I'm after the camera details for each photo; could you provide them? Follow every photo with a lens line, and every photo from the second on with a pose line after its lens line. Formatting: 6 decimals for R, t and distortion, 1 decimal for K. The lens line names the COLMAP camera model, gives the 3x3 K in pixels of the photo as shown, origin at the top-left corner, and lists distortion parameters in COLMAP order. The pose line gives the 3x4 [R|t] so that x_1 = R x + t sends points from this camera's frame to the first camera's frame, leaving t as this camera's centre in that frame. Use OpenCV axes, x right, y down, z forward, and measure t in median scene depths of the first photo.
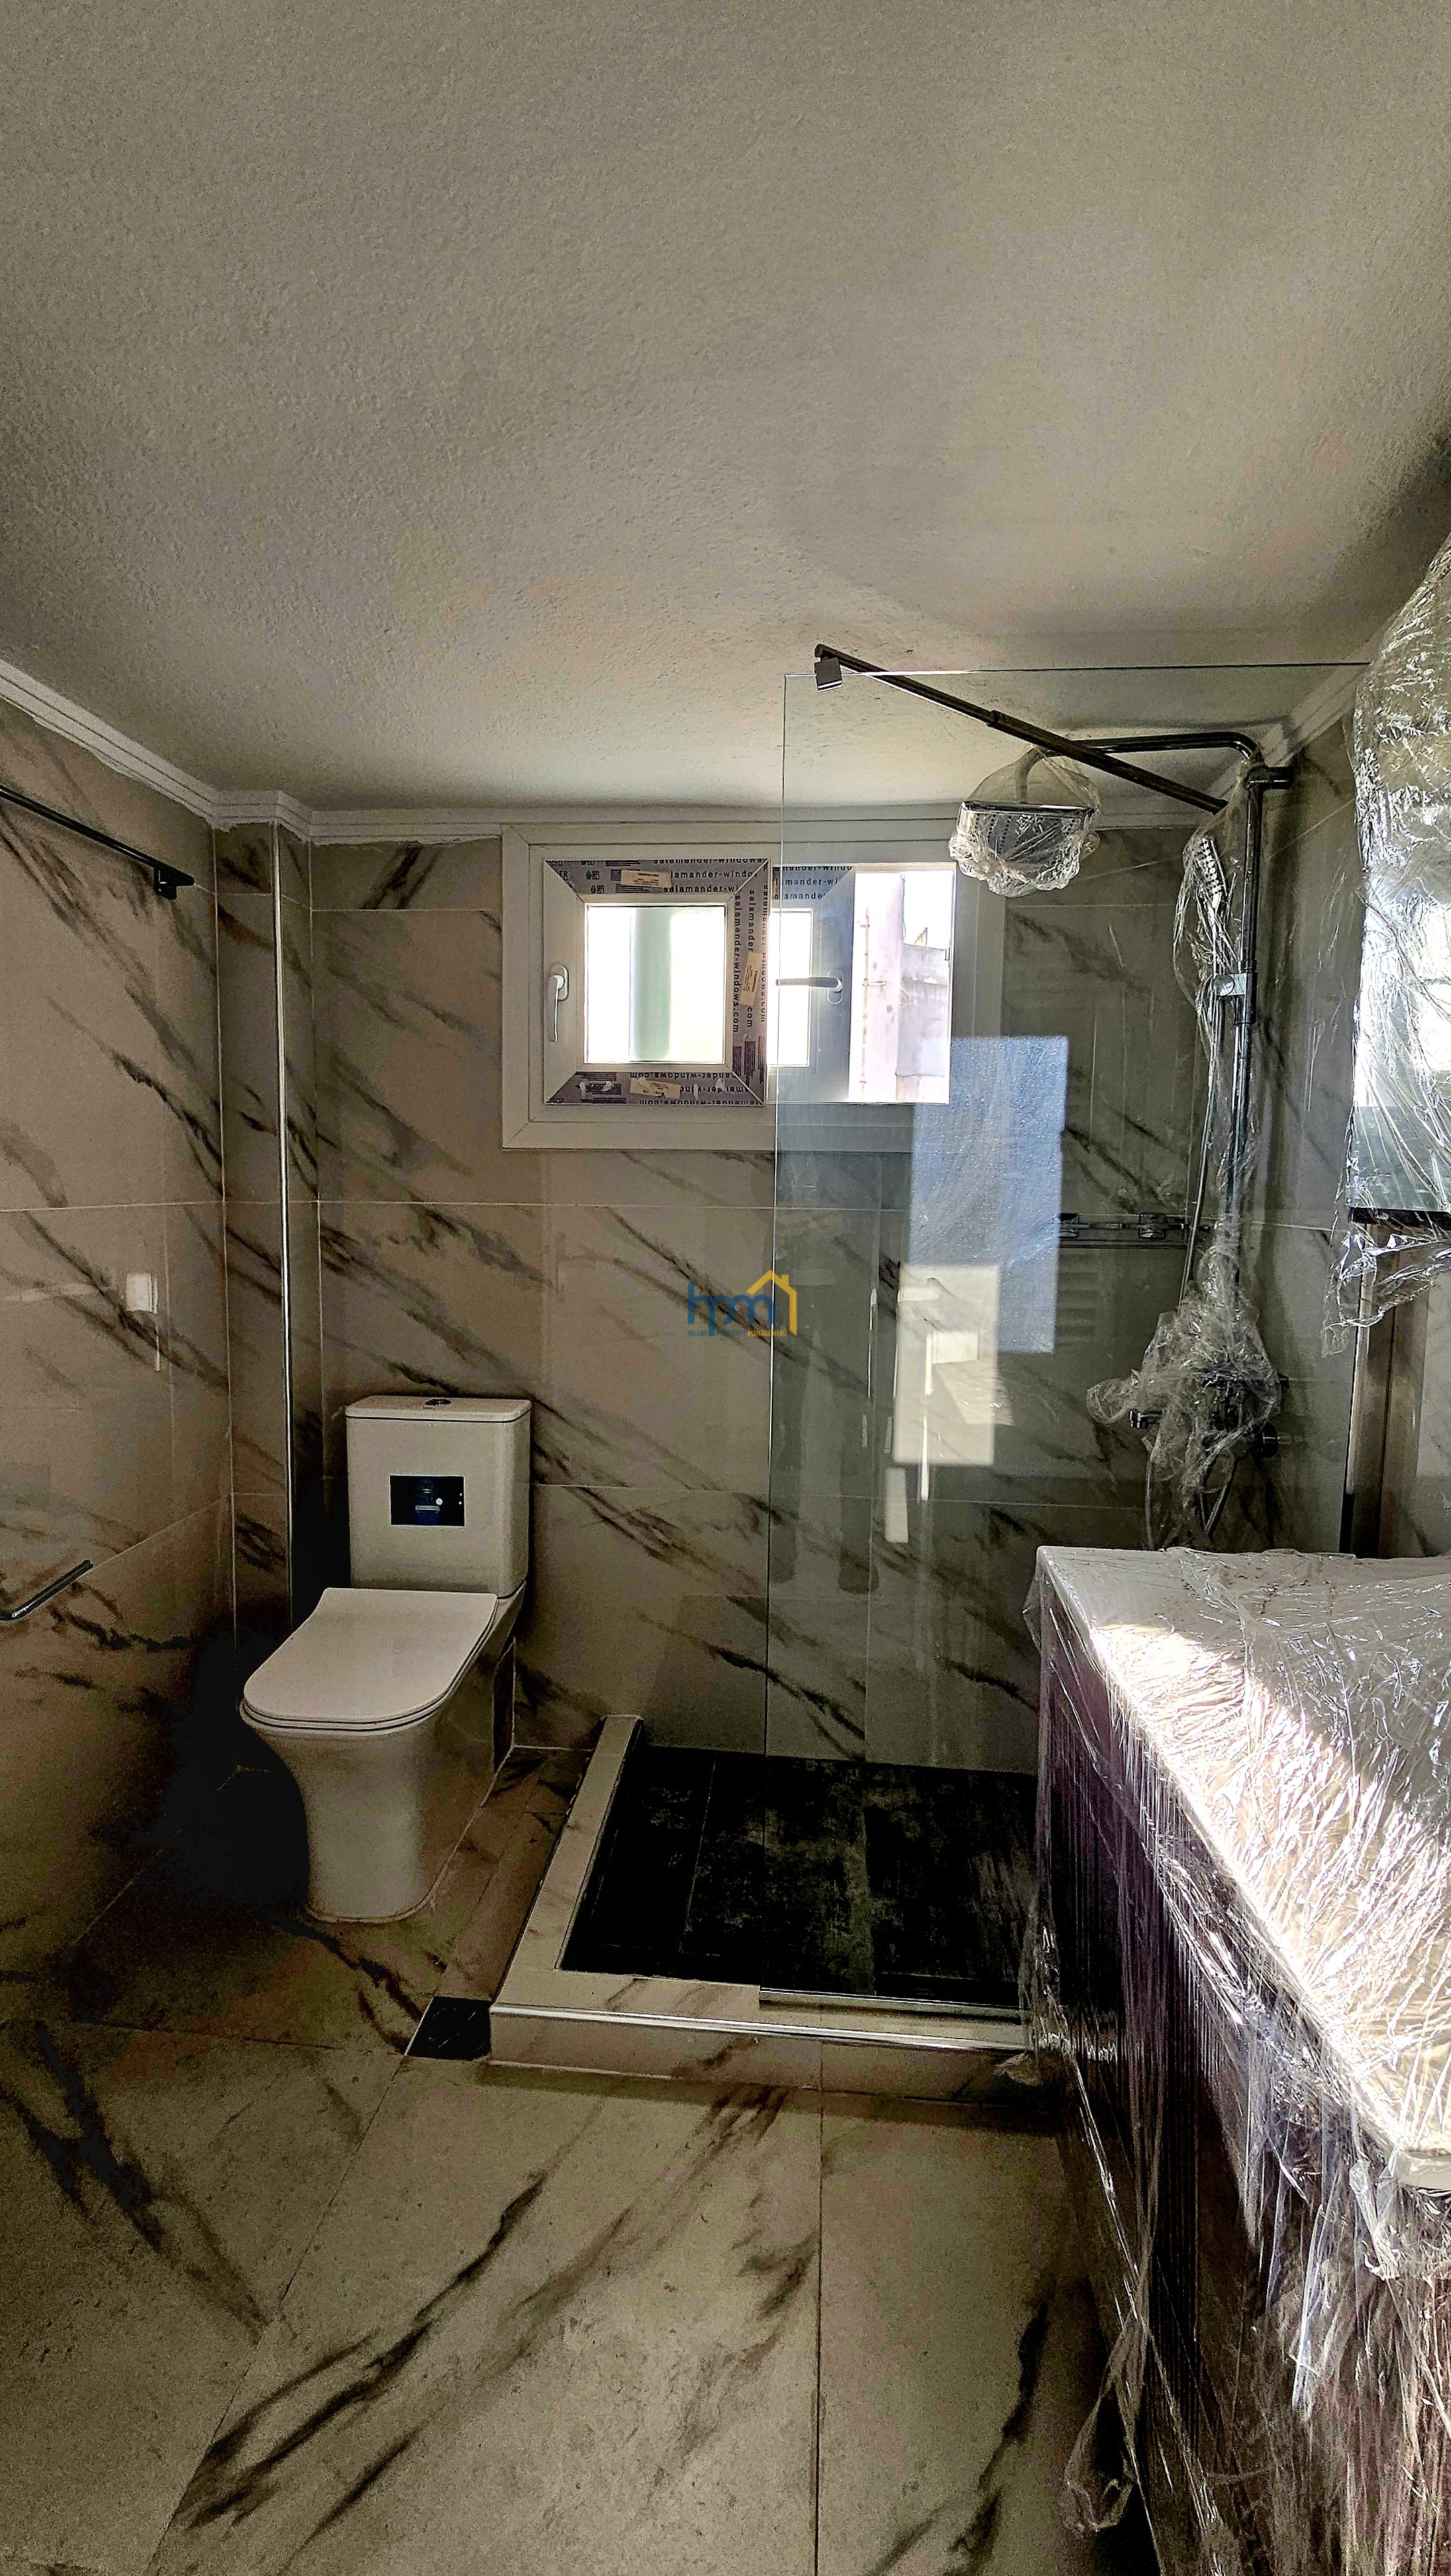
lens RADIAL K [[1106.6, 0, 726.9], [0, 1106.6, 1292.6], [0, 0, 1]] dist [0.000203, -0.000385]
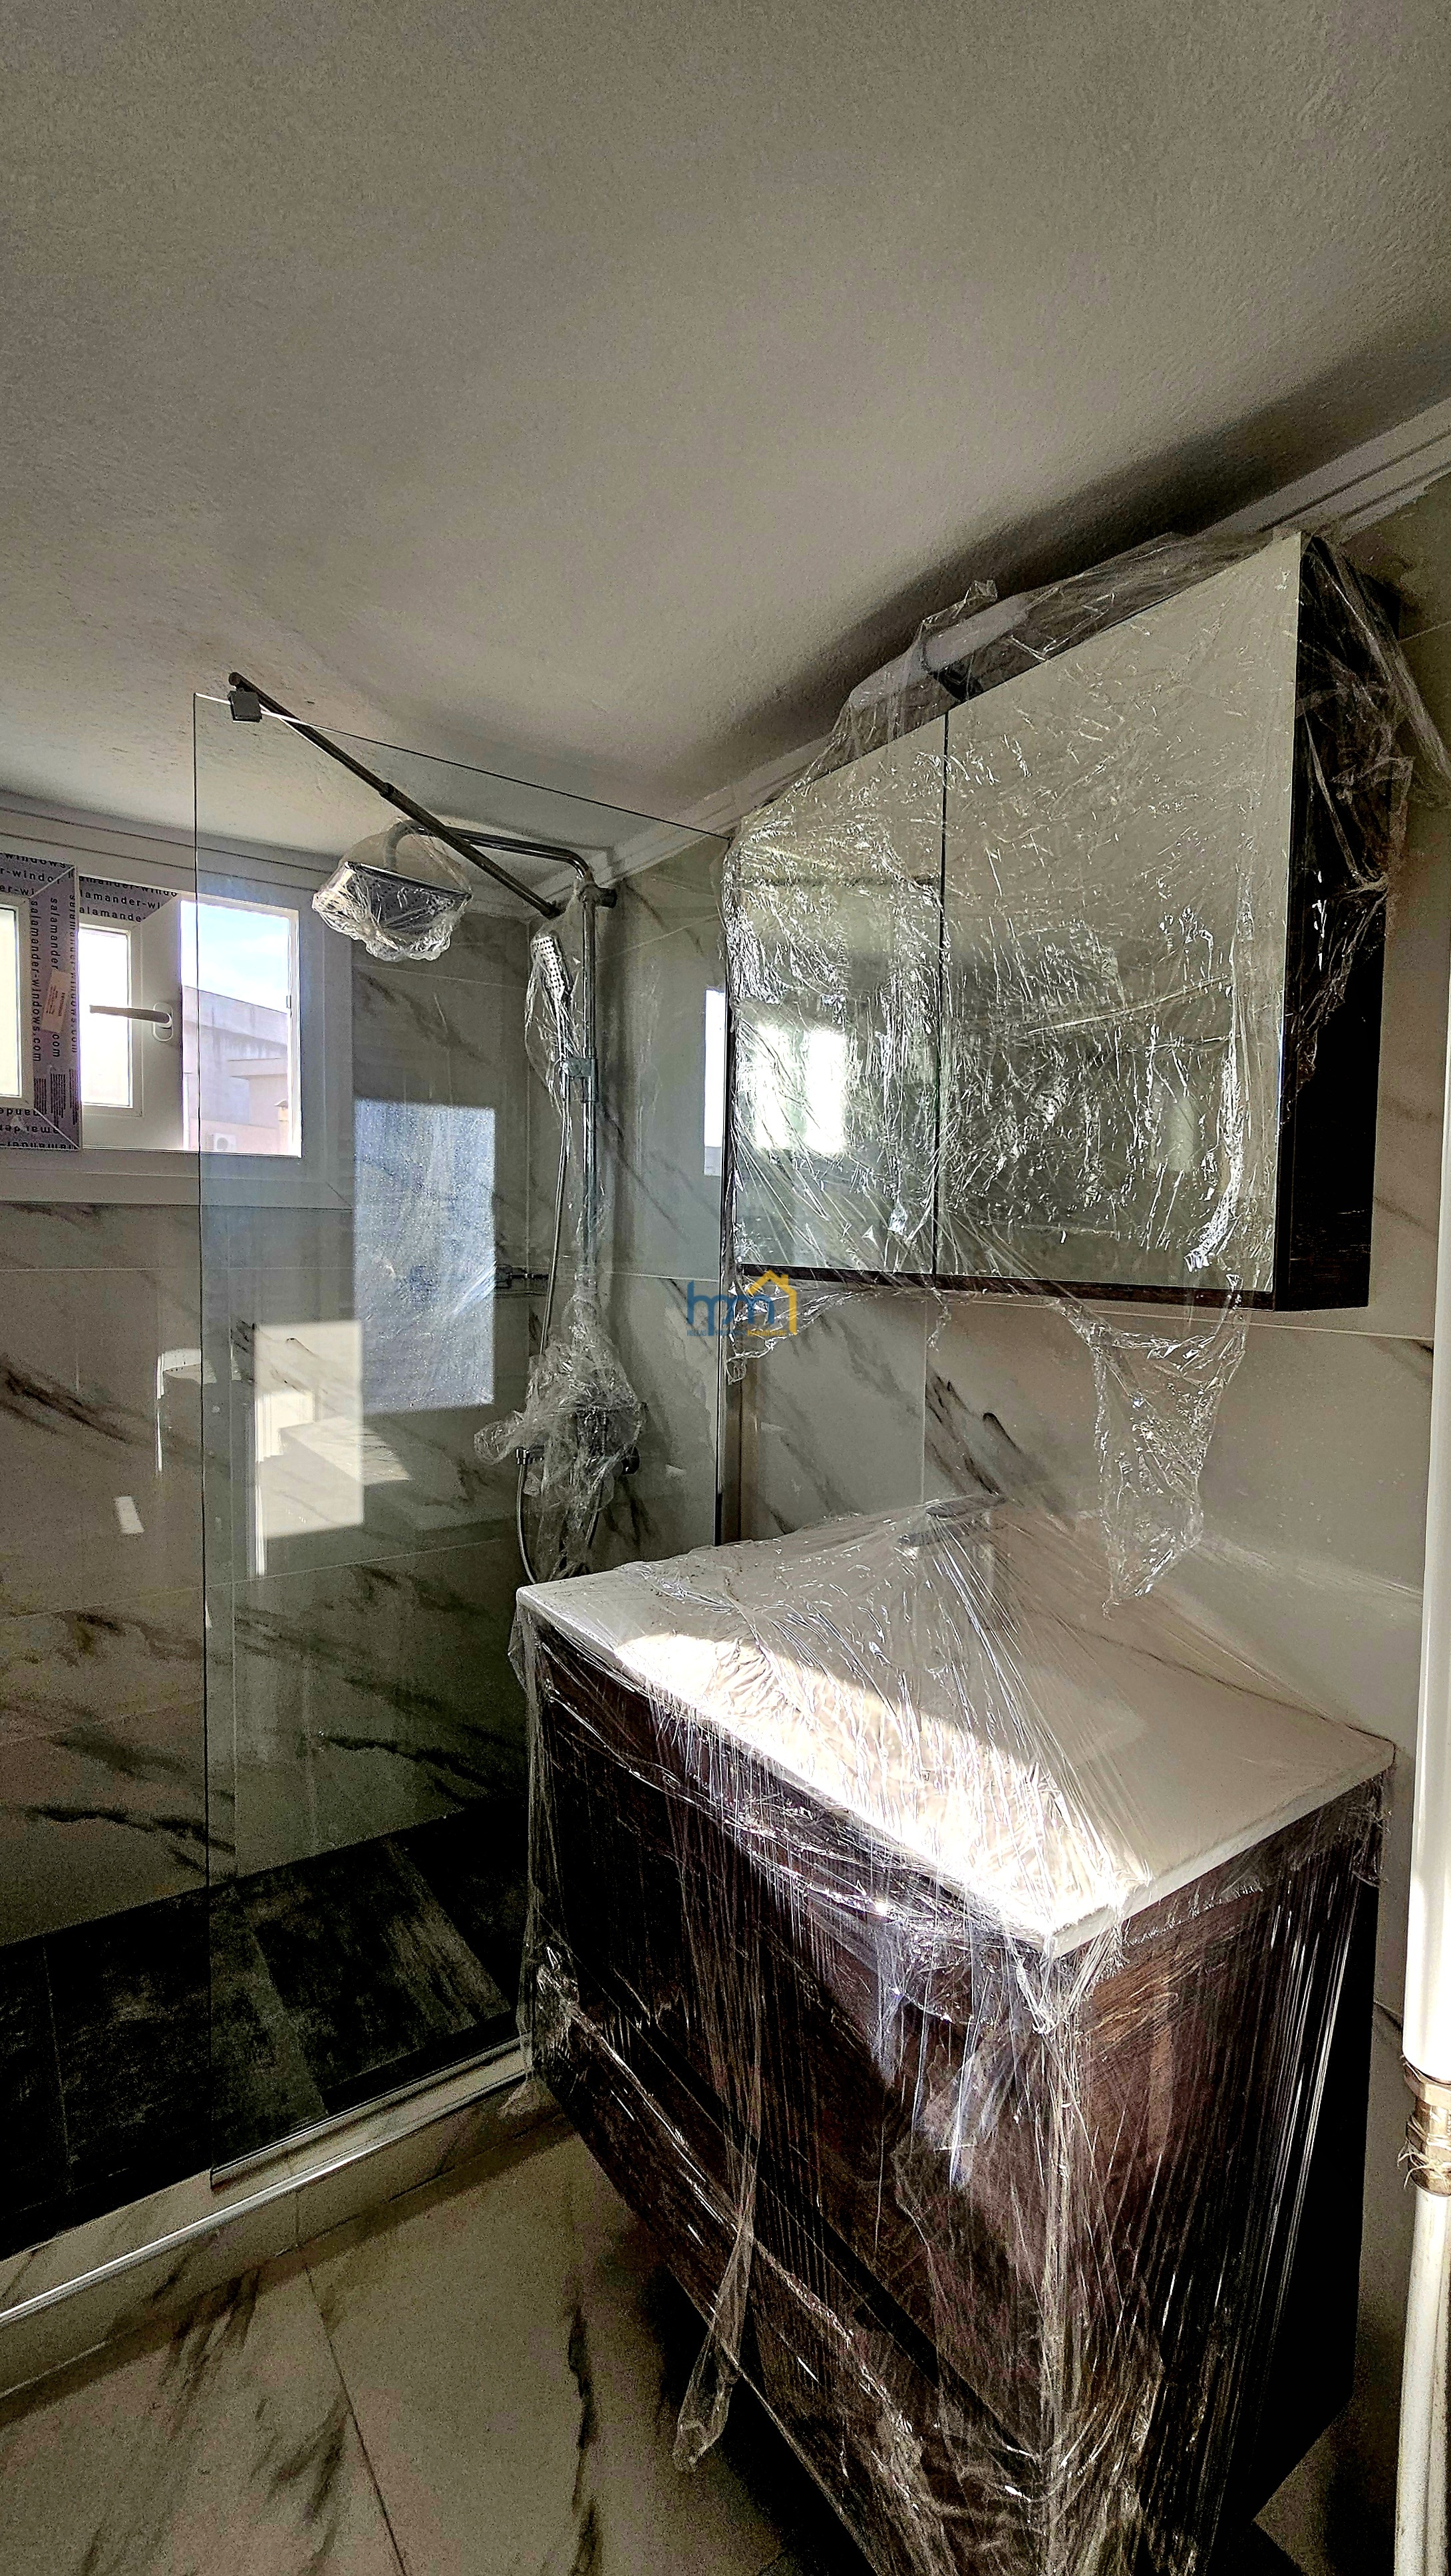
lens RADIAL K [[1103.3, 0, 730.9], [0, 1103.3, 1289.1], [0, 0, 1]] dist [0.000343, -0.000501]
pose [[0.760486, -0.039260, 0.648166, -0.169508], [0.064606, 0.997793, -0.015363, -0.019549], [-0.646132, 0.053559, 0.761344, 0.036923]]
